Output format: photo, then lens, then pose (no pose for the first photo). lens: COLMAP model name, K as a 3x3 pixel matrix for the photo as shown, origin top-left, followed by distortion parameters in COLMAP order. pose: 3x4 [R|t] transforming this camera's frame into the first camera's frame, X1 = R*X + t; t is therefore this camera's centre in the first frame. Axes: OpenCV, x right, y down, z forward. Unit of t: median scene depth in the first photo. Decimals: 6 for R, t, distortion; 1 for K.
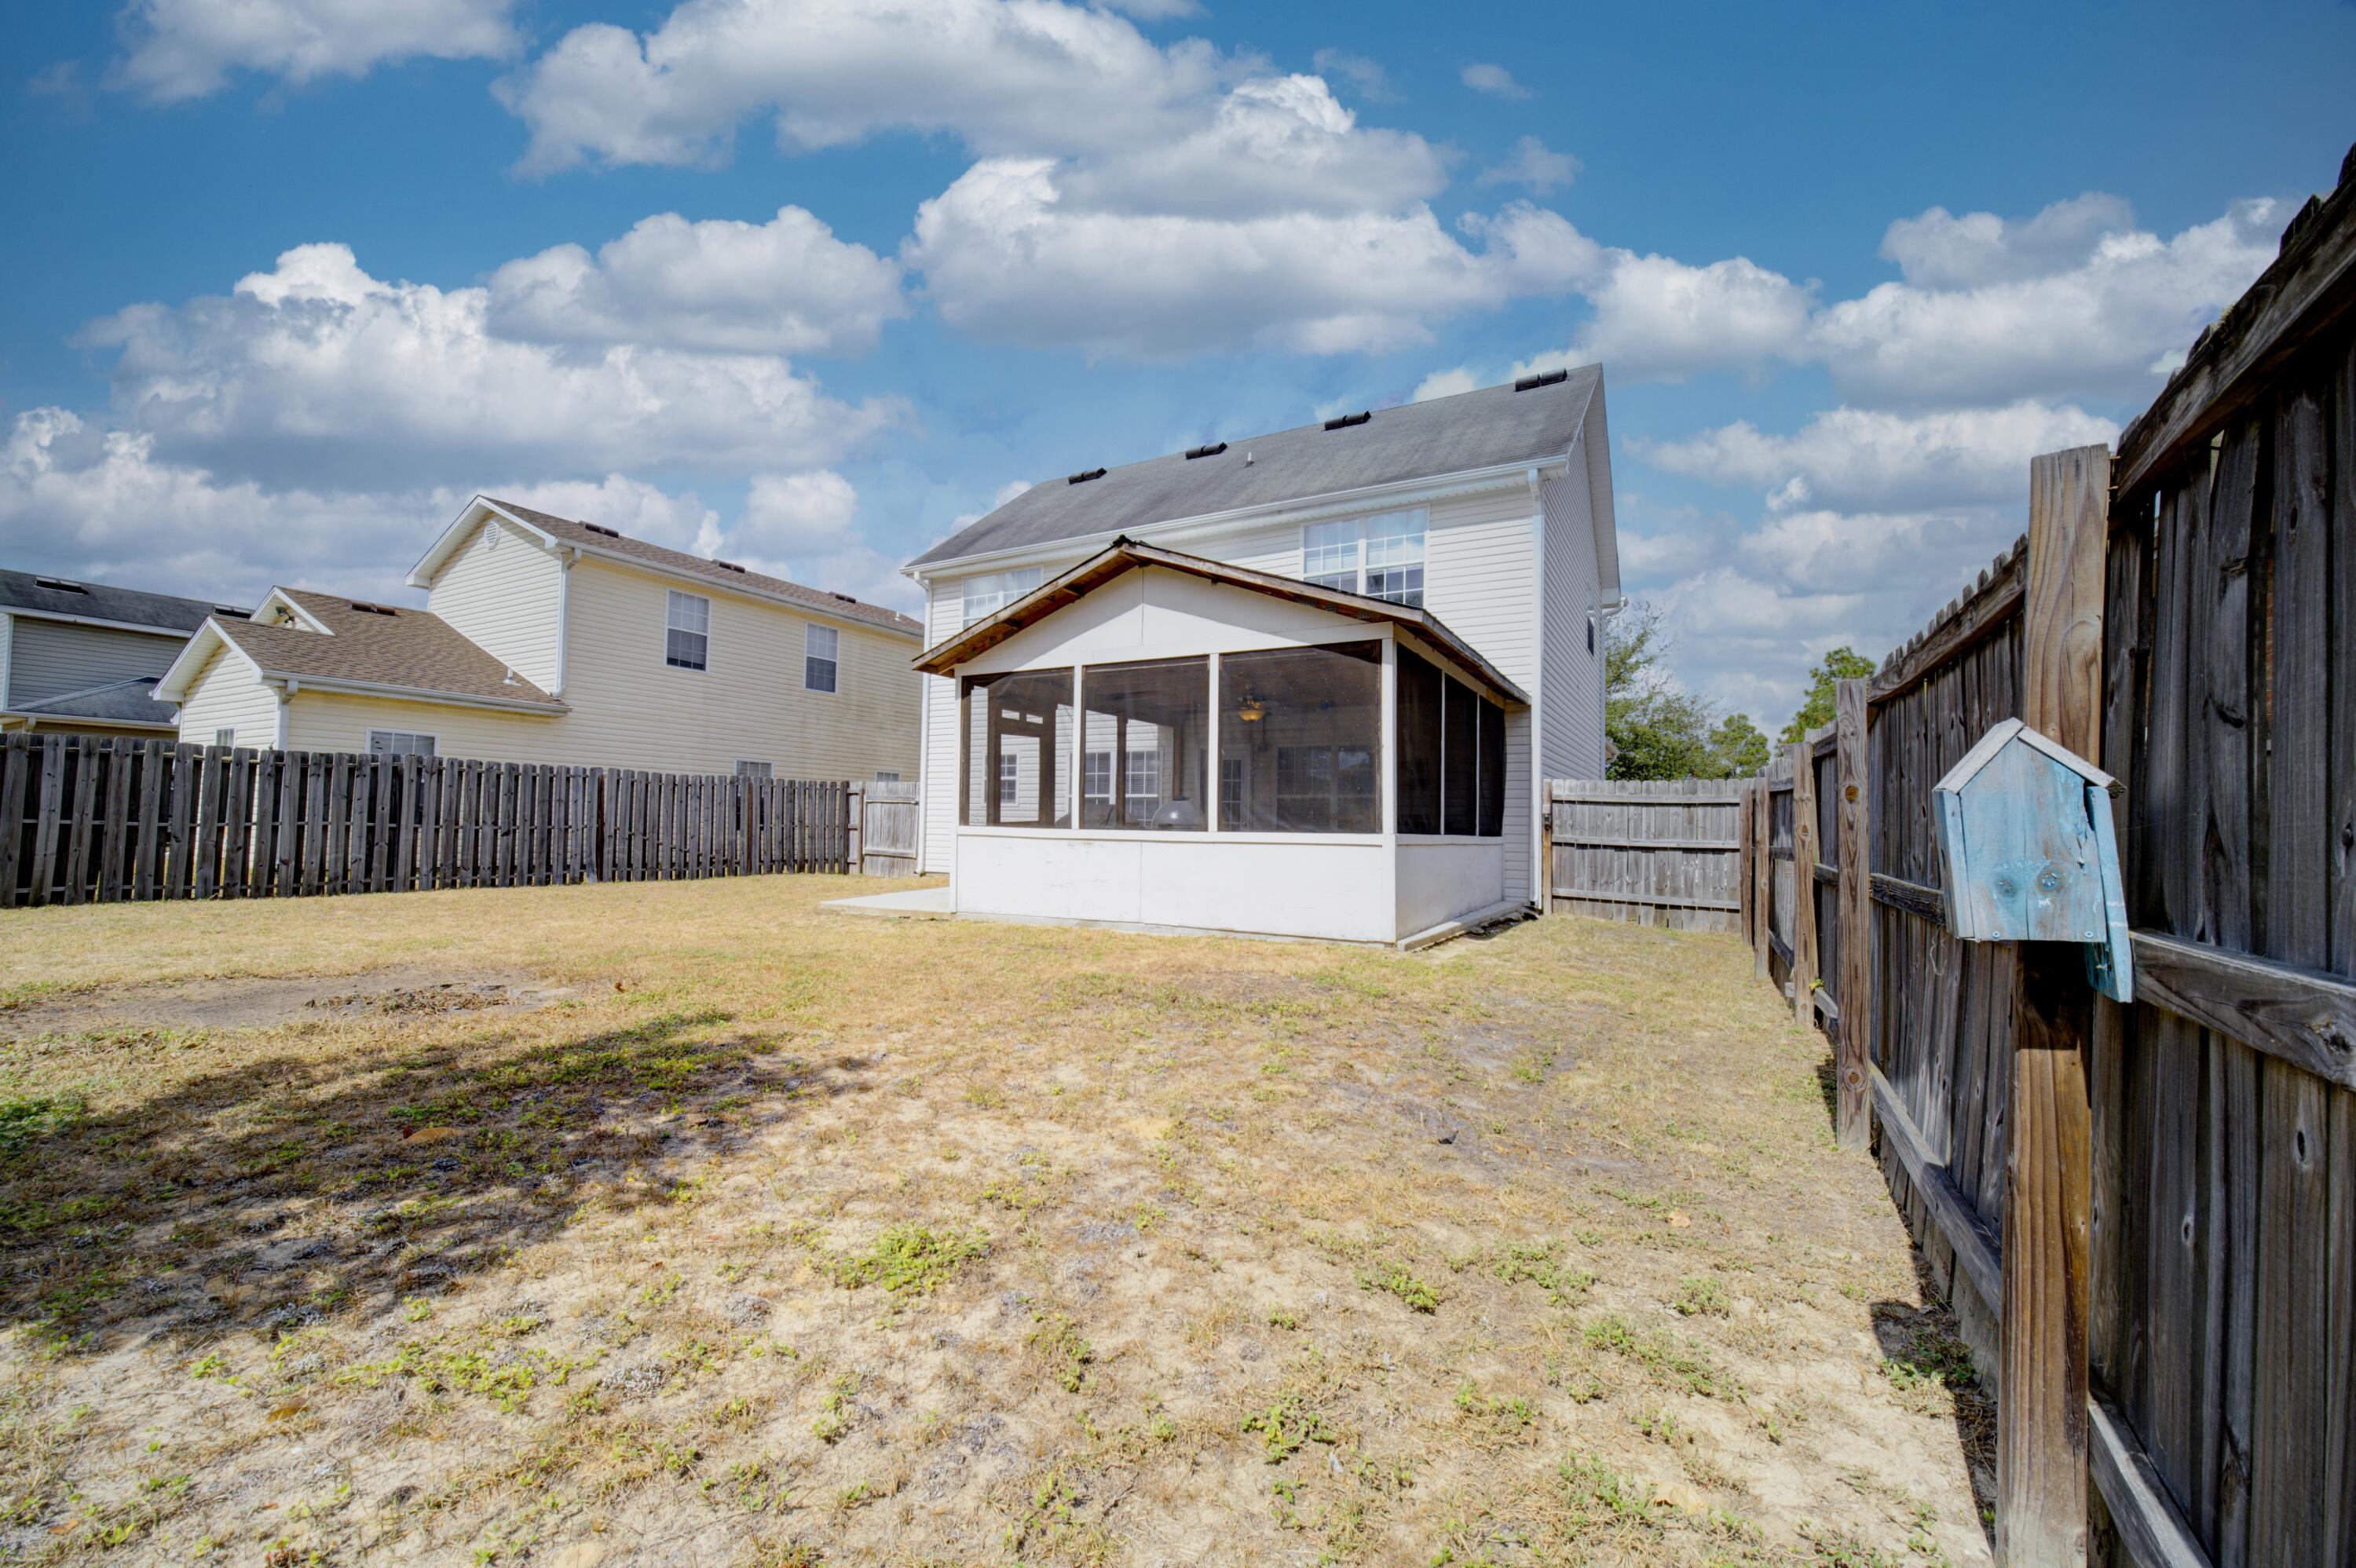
lens RADIAL K [[926.5, 0, 1173.1], [0, 926.5, 791.5], [0, 0, 1]] dist [-0.000631, -0.000312]
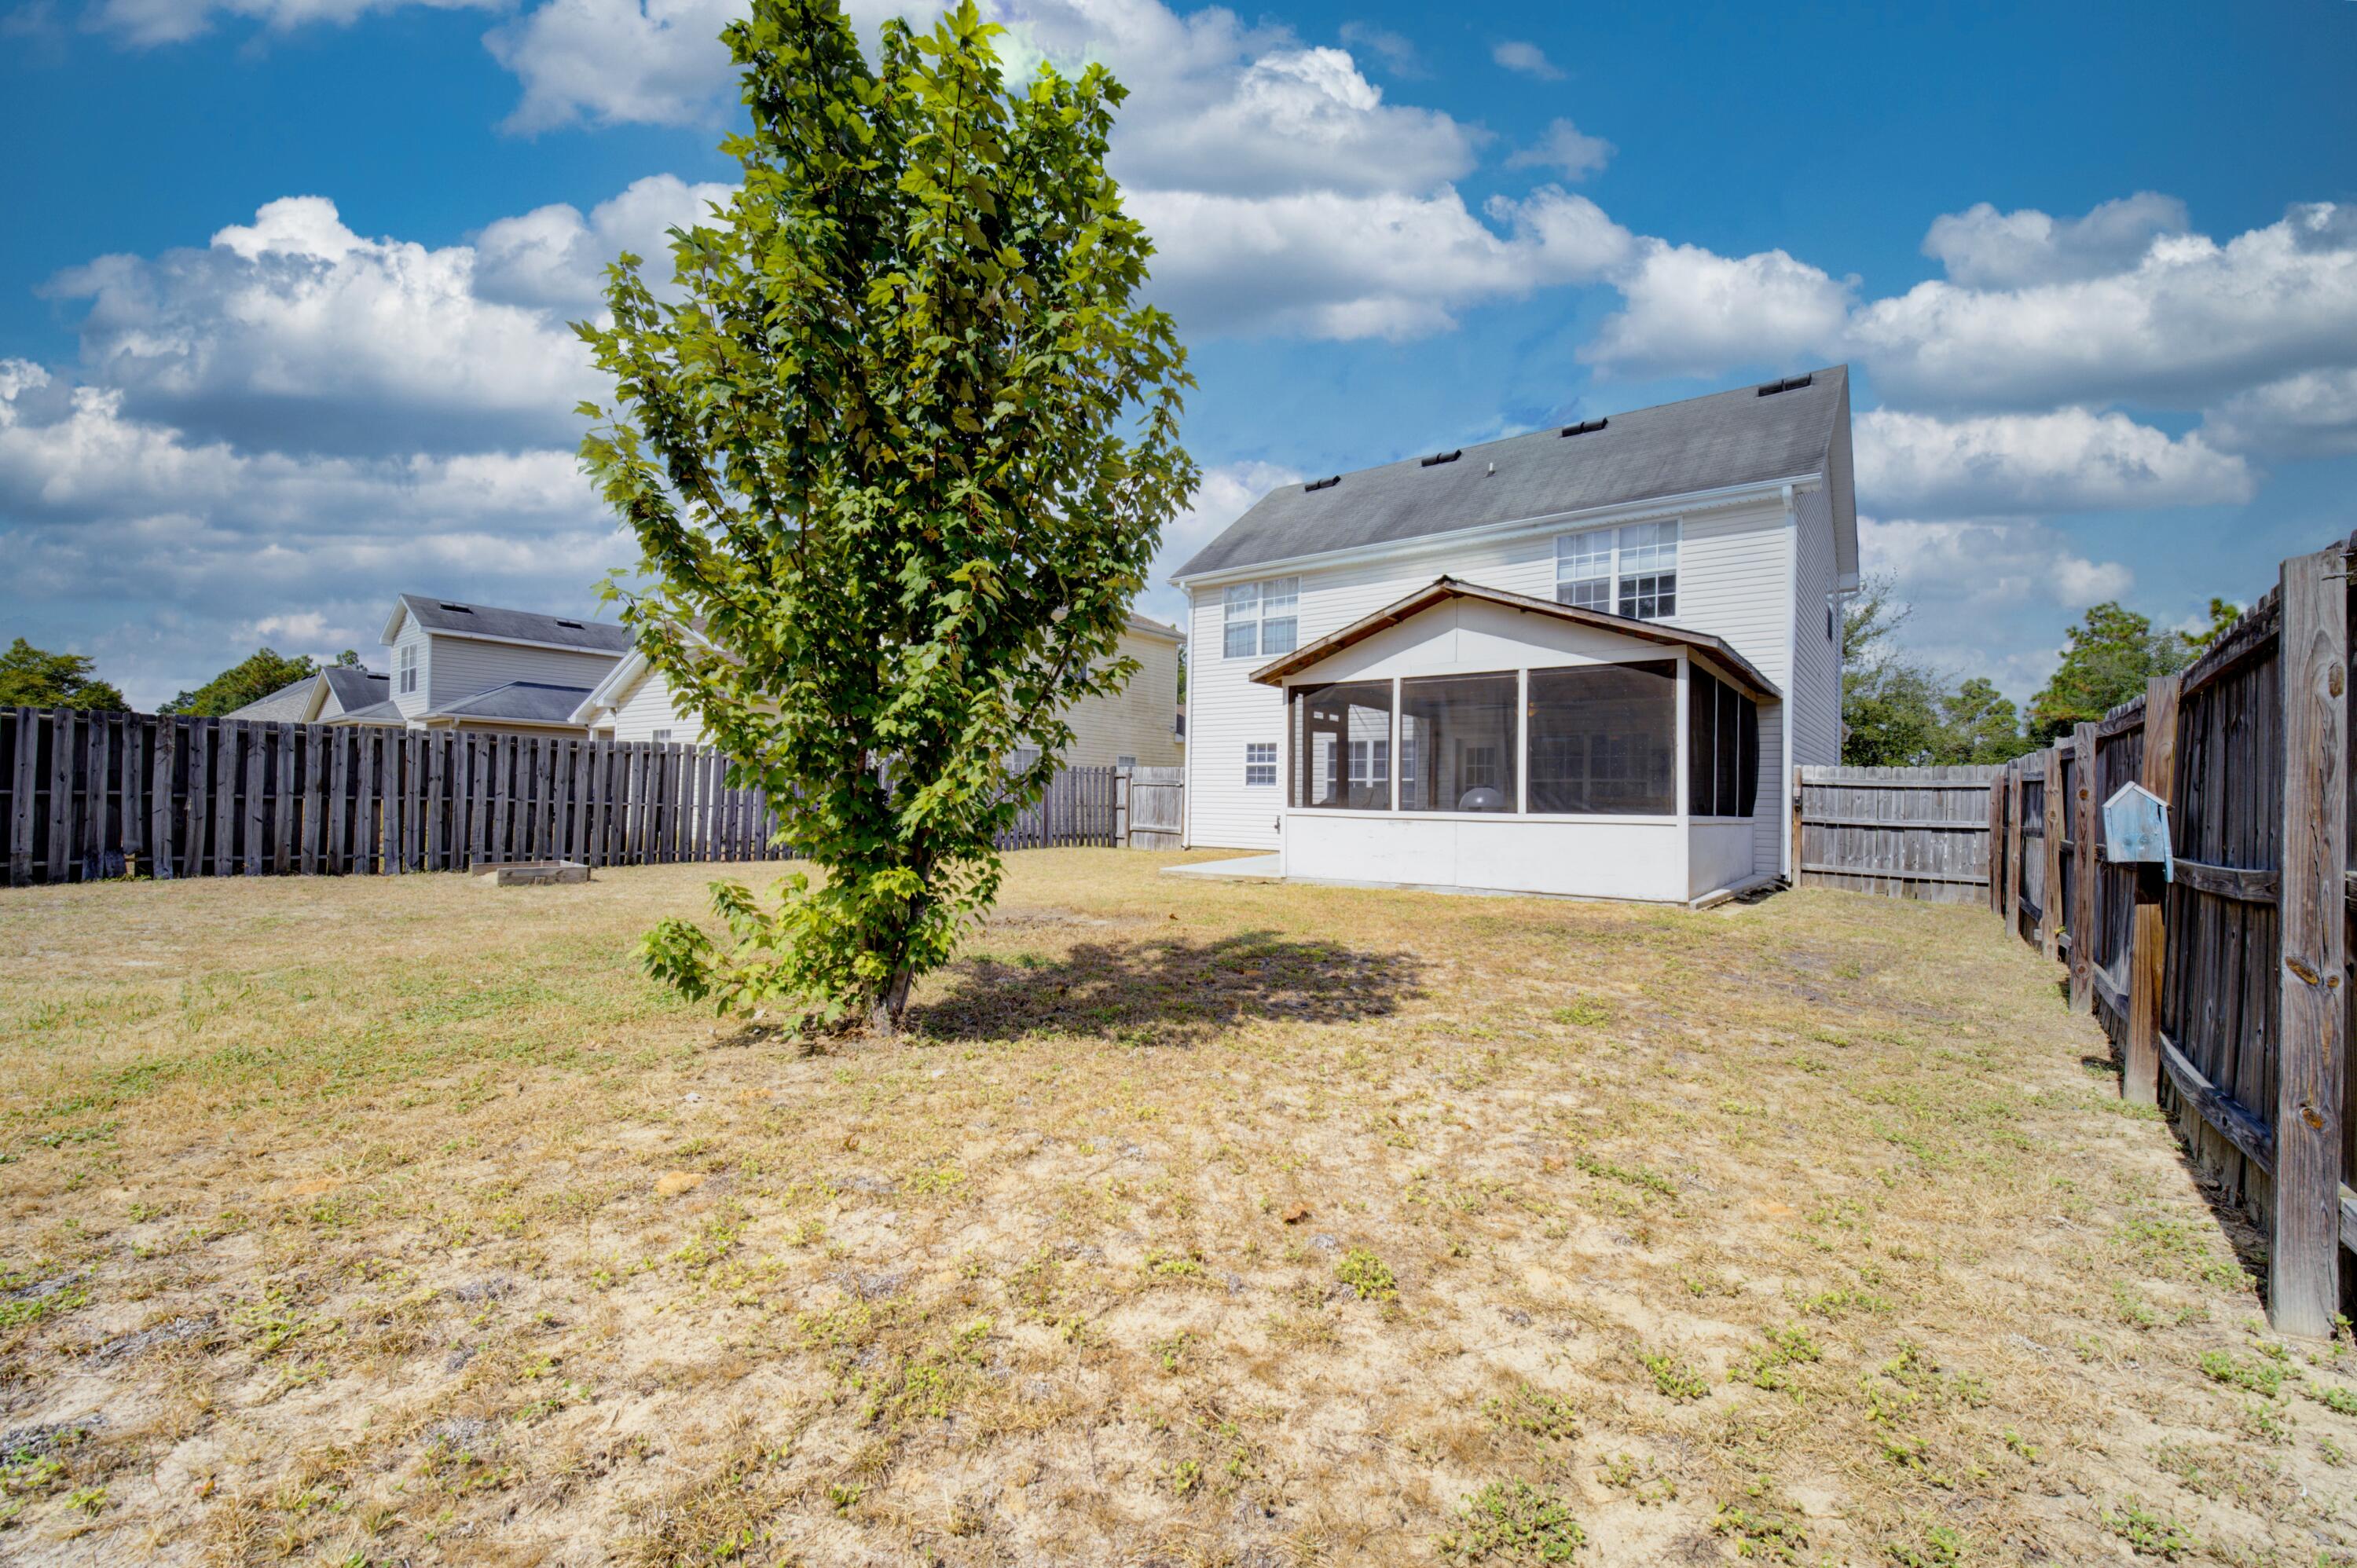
lens RADIAL K [[963.6, 0, 1171.0], [0, 963.6, 792.3], [0, 0, 1]] dist [0.000956, -0.005781]
pose [[0.989139, -0.001578, -0.146976, -0.194475], [0.005502, 0.999639, 0.026295, -0.017801], [0.146882, -0.026818, 0.988790, -0.290059]]
